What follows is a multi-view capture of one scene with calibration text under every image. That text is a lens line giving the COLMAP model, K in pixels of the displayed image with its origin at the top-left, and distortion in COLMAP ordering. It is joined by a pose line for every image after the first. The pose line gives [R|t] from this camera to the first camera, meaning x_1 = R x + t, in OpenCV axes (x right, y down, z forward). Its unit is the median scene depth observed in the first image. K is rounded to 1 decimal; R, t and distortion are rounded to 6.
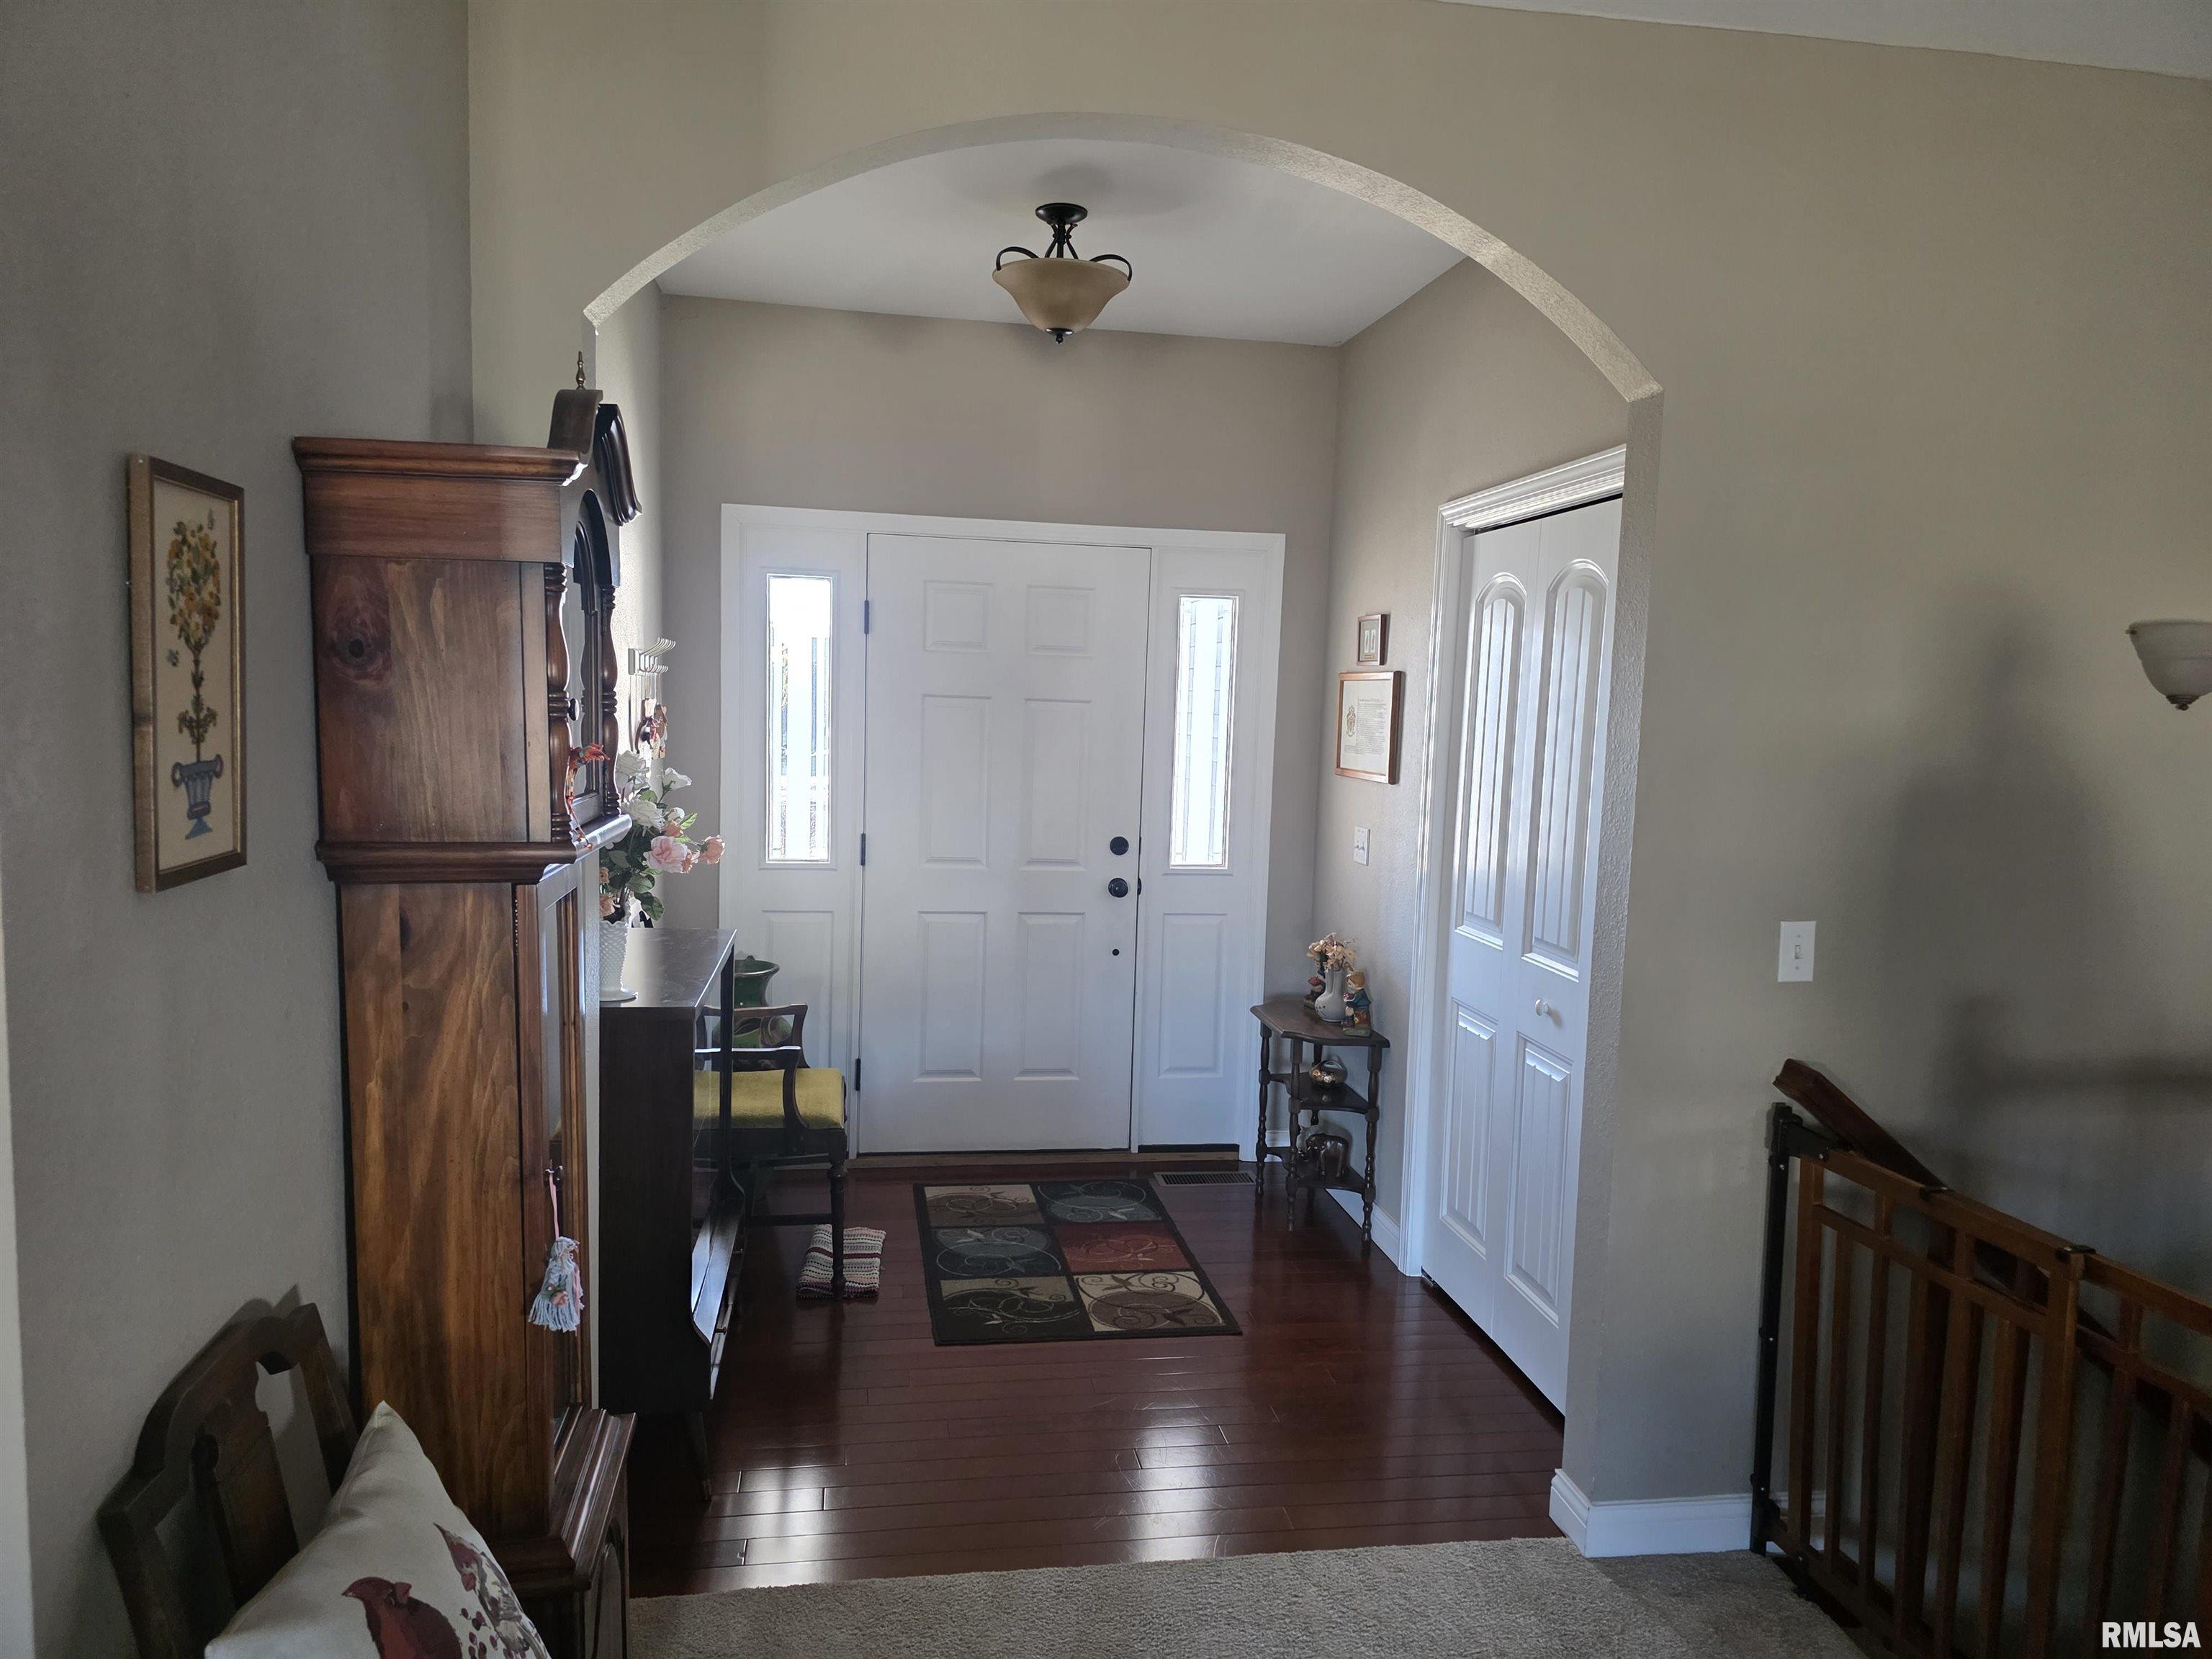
lens RADIAL K [[1486.2, 0, 1094.8], [0, 1486.2, 850.7], [0, 0, 1]] dist [0.067437, -0.059498]
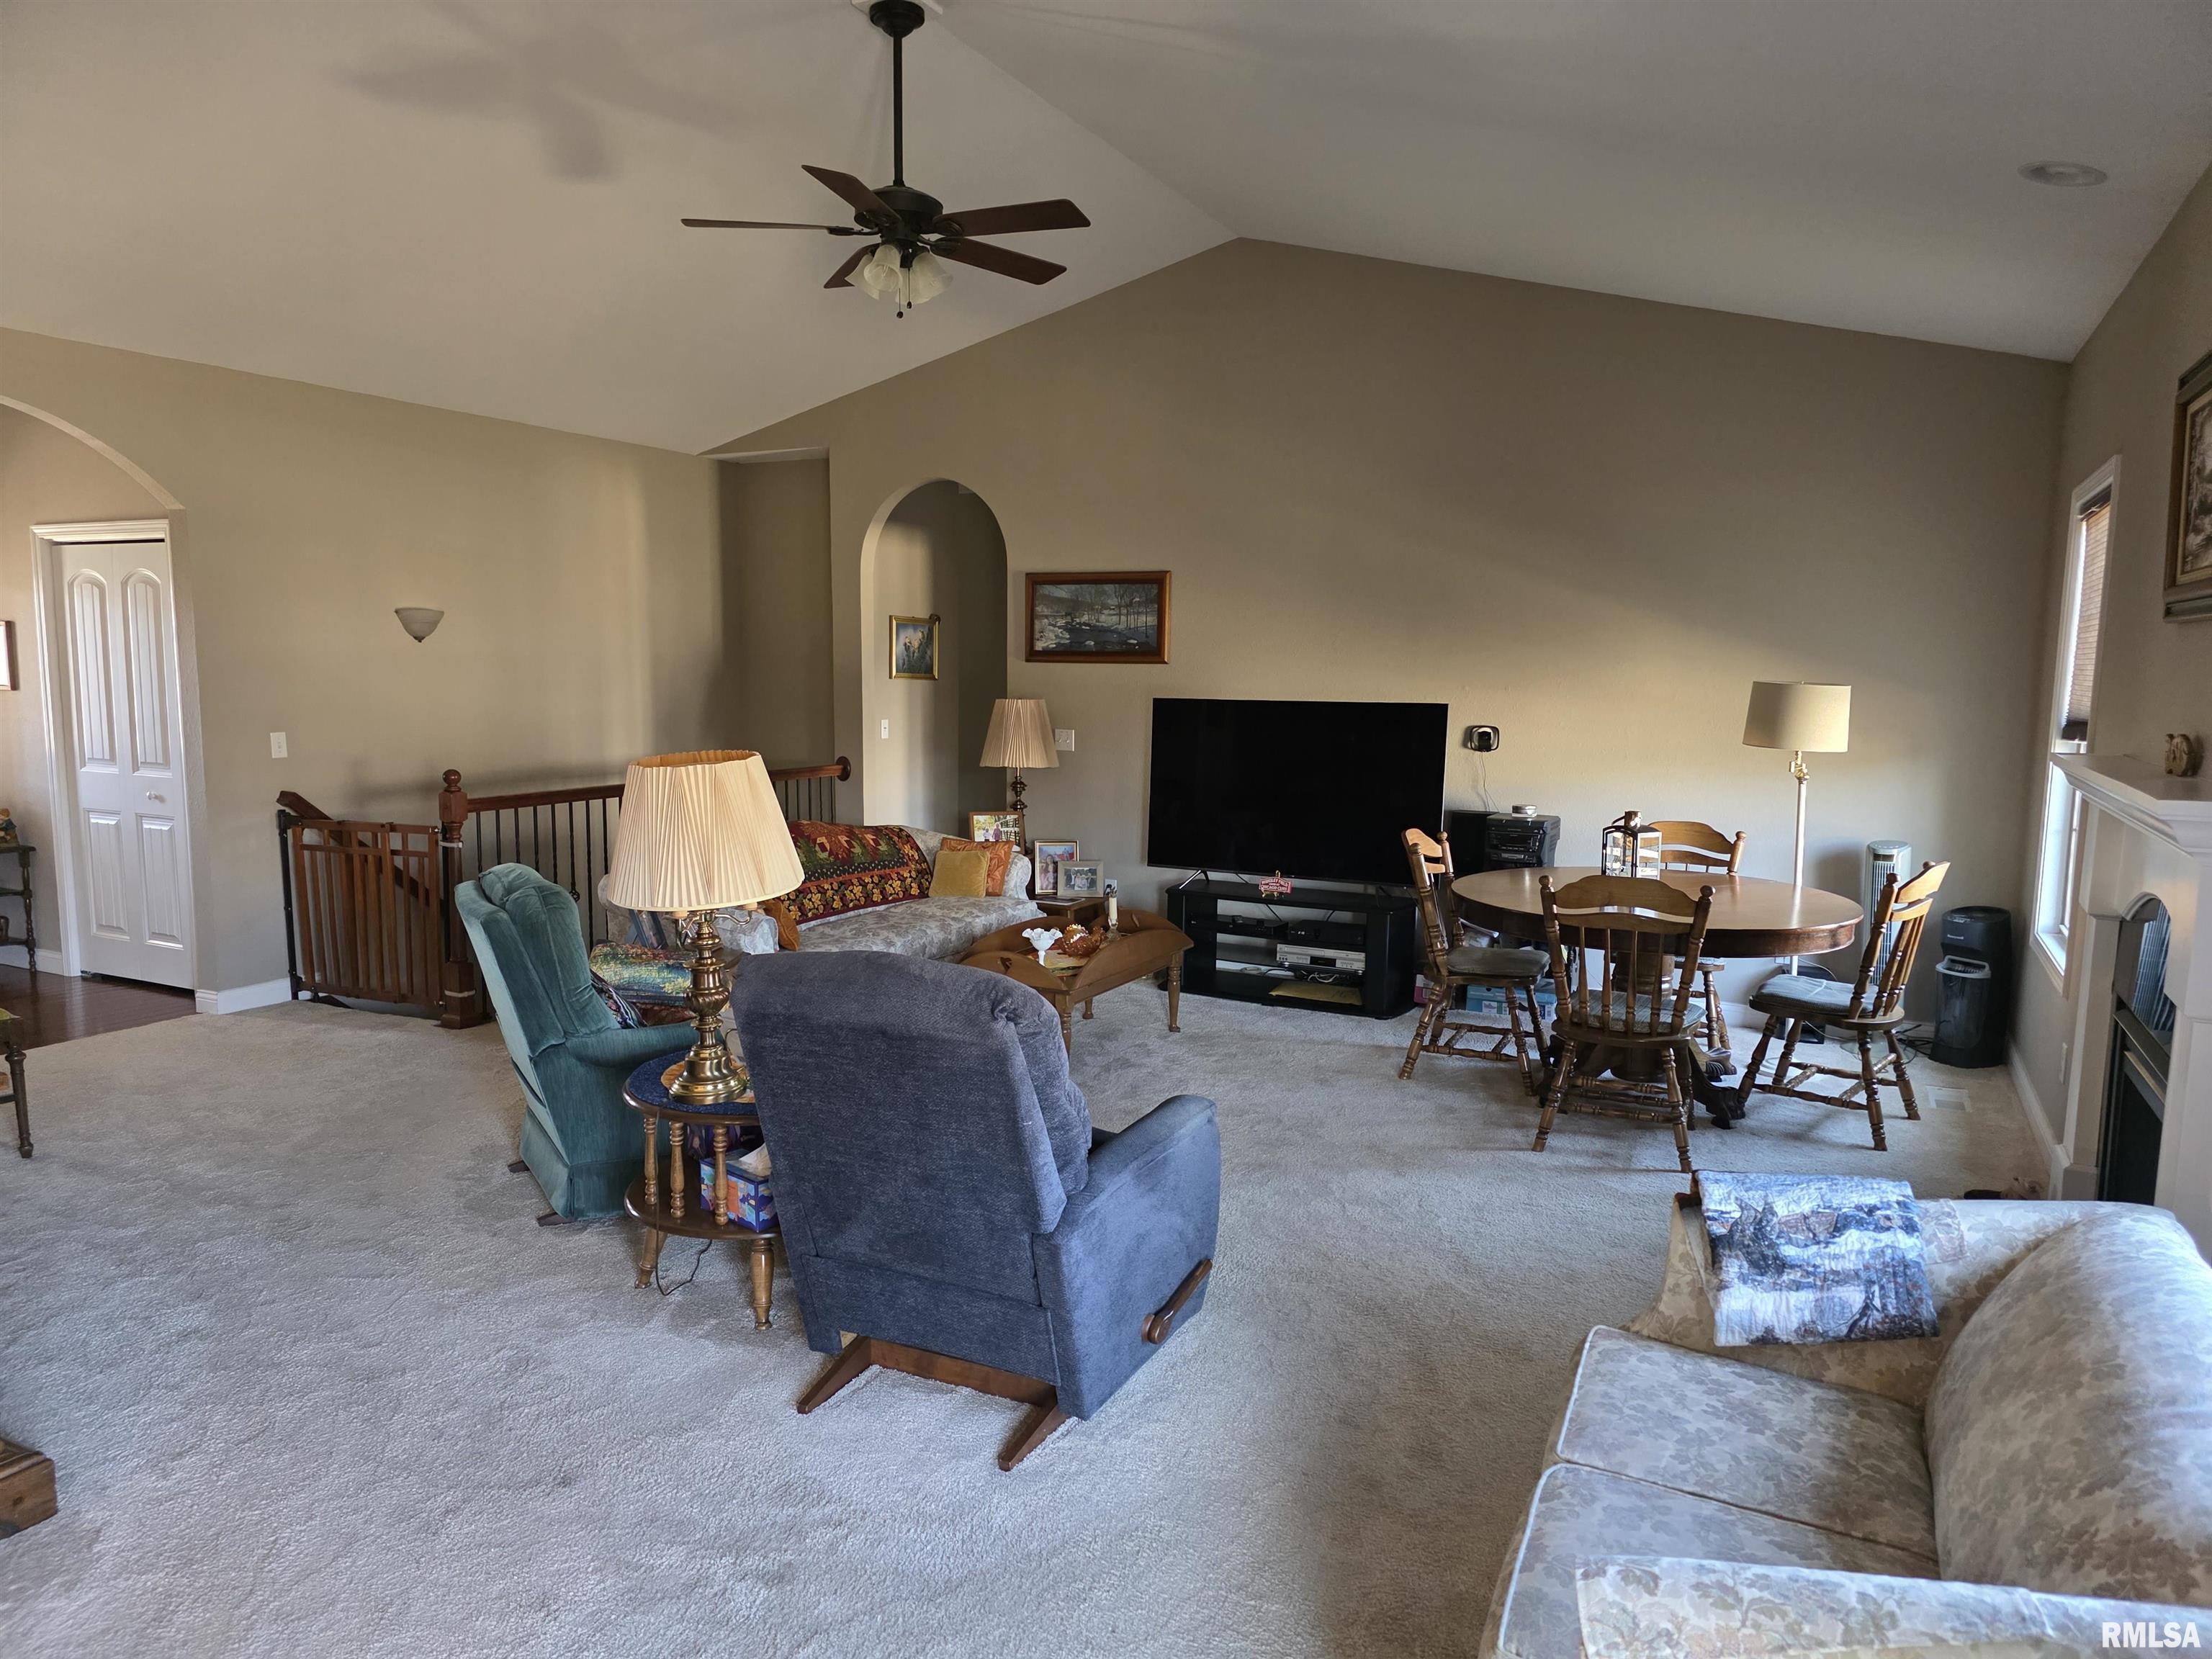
lens RADIAL K [[1486.2, 0, 1109.0], [0, 1486.2, 852.5], [0, 0, 1]] dist [0.067437, -0.059498]
pose [[0.583890, -0.121827, 0.802640, -0.513251], [0.088520, 0.992335, 0.086225, 0.106517], [-0.806993, 0.020704, 0.590199, -1.070021]]
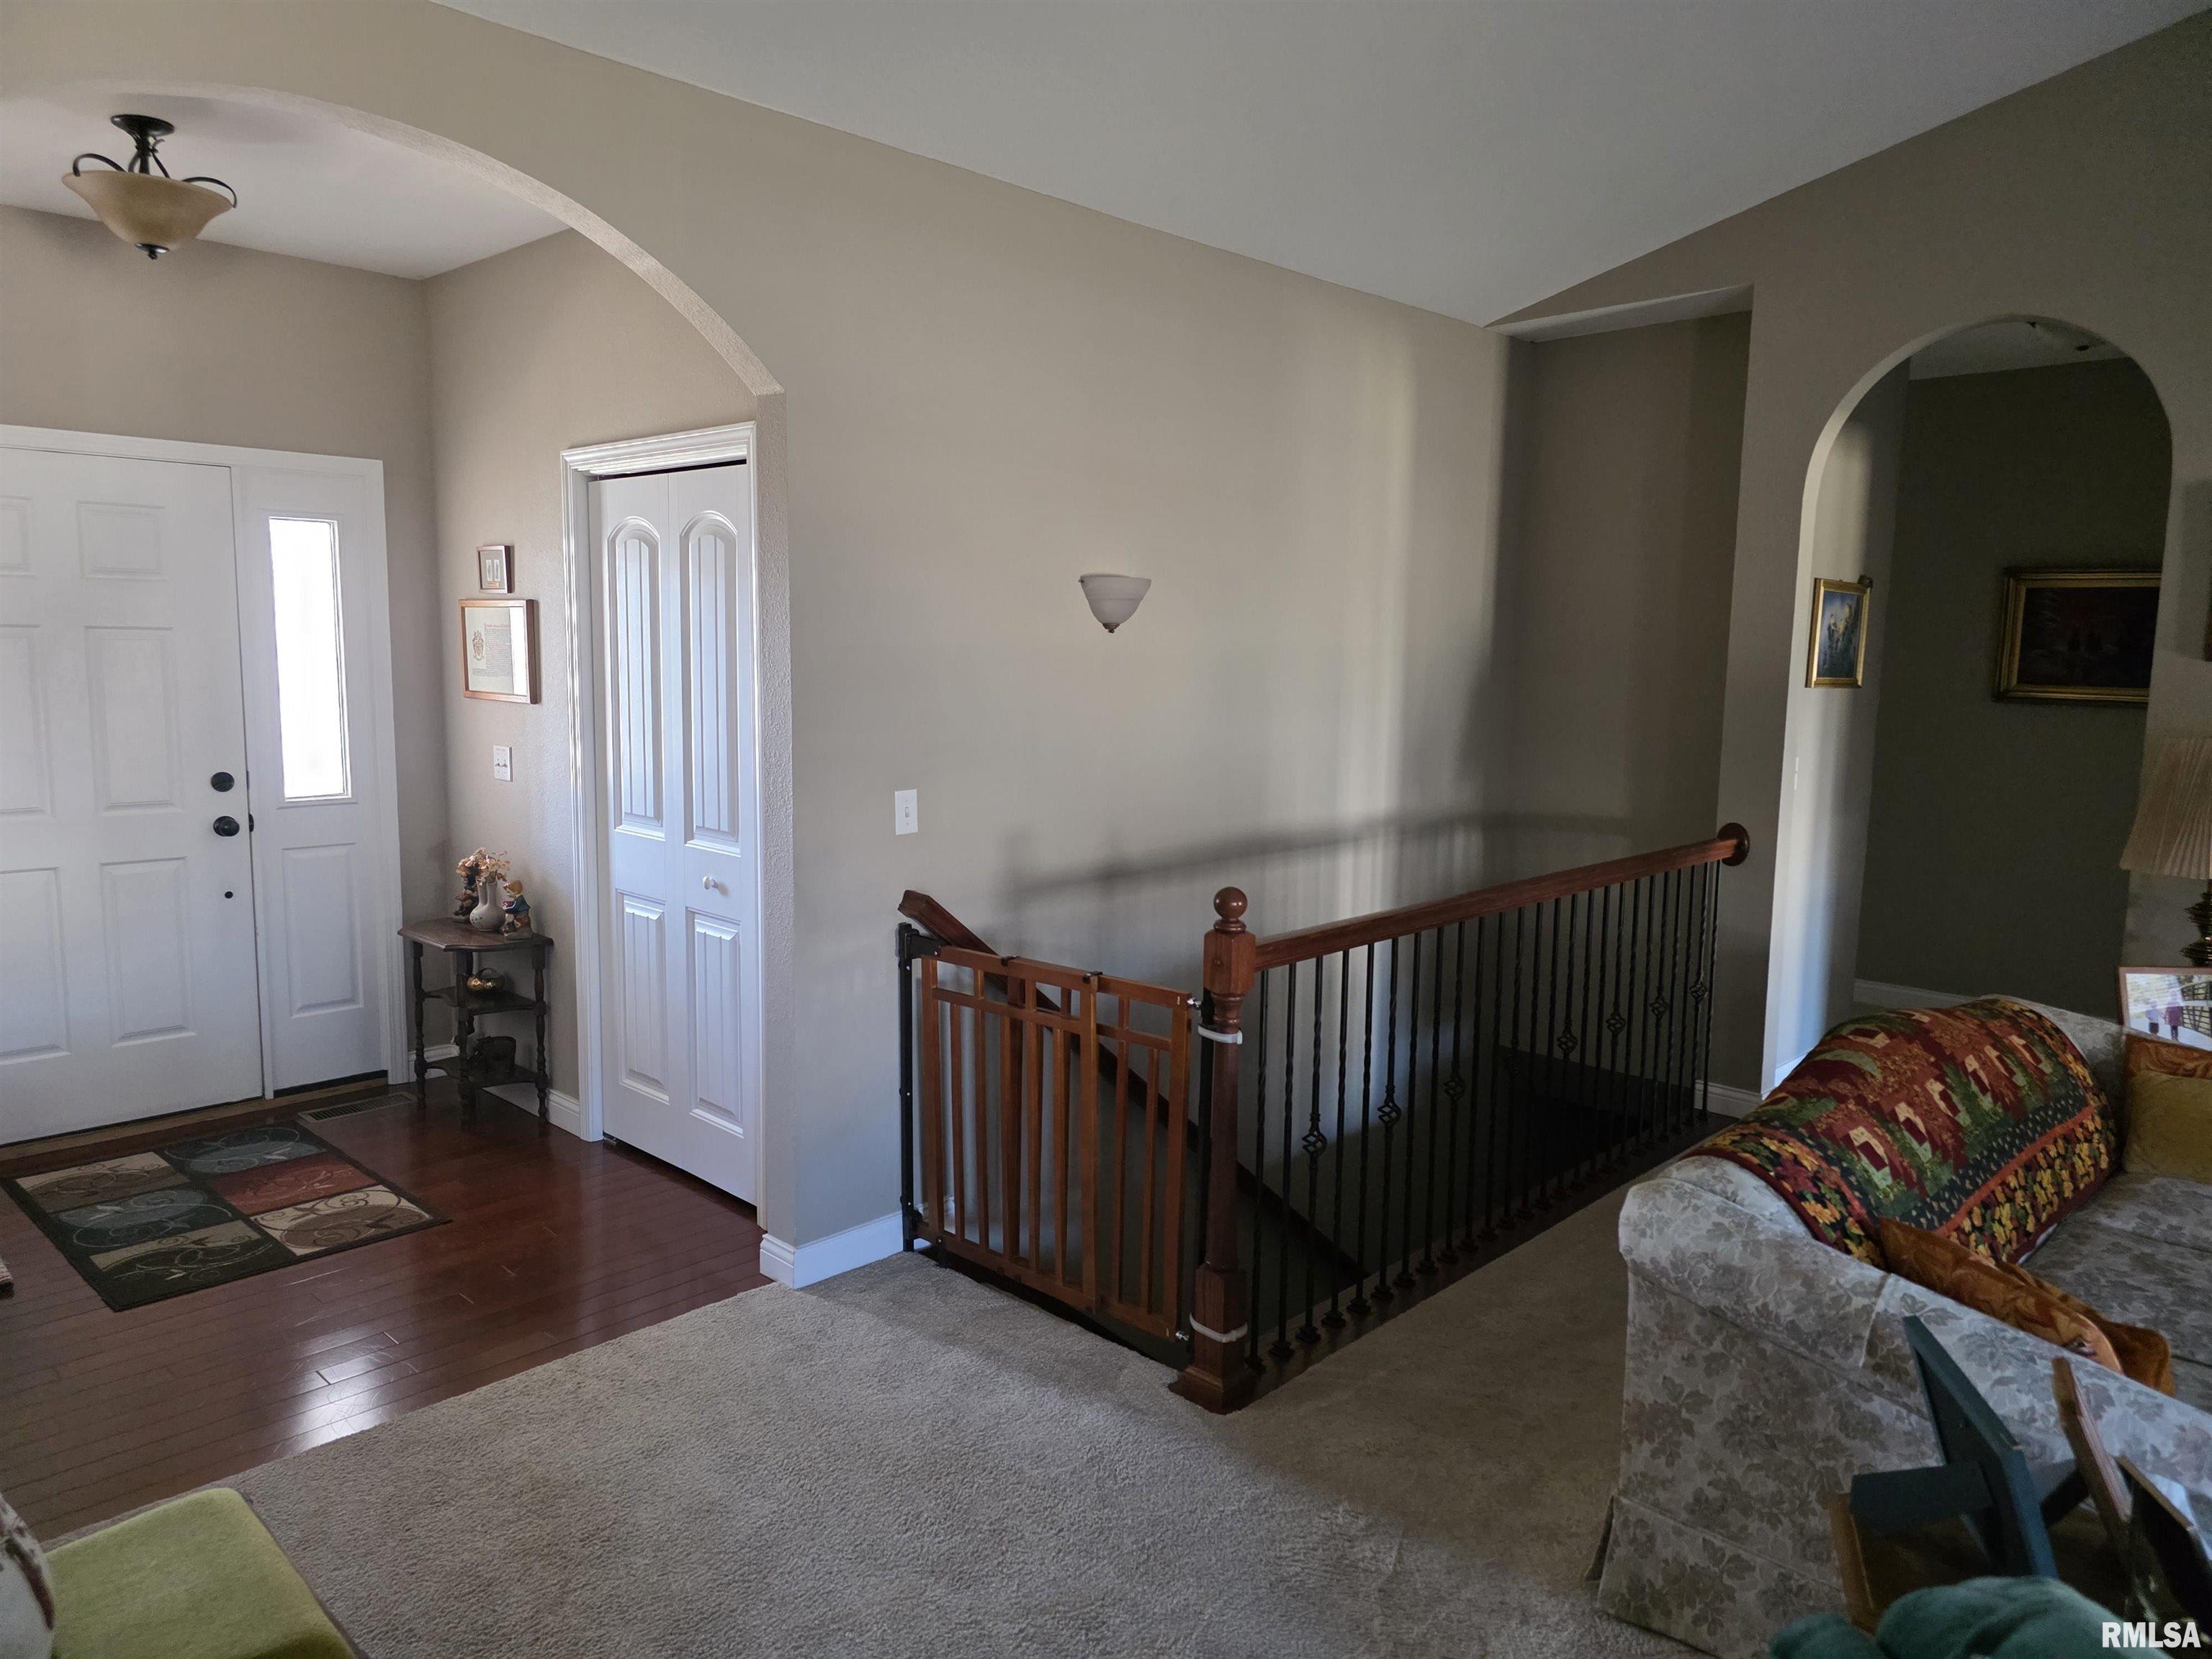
lens RADIAL K [[1486.2, 0, 1134.6], [0, 1486.2, 817.8], [0, 0, 1]] dist [0.067437, -0.059498]
pose [[0.789308, -0.089909, 0.607378, -0.142604], [0.070185, 0.995948, 0.056220, 0.007811], [-0.609972, -0.001747, 0.792421, -0.151182]]
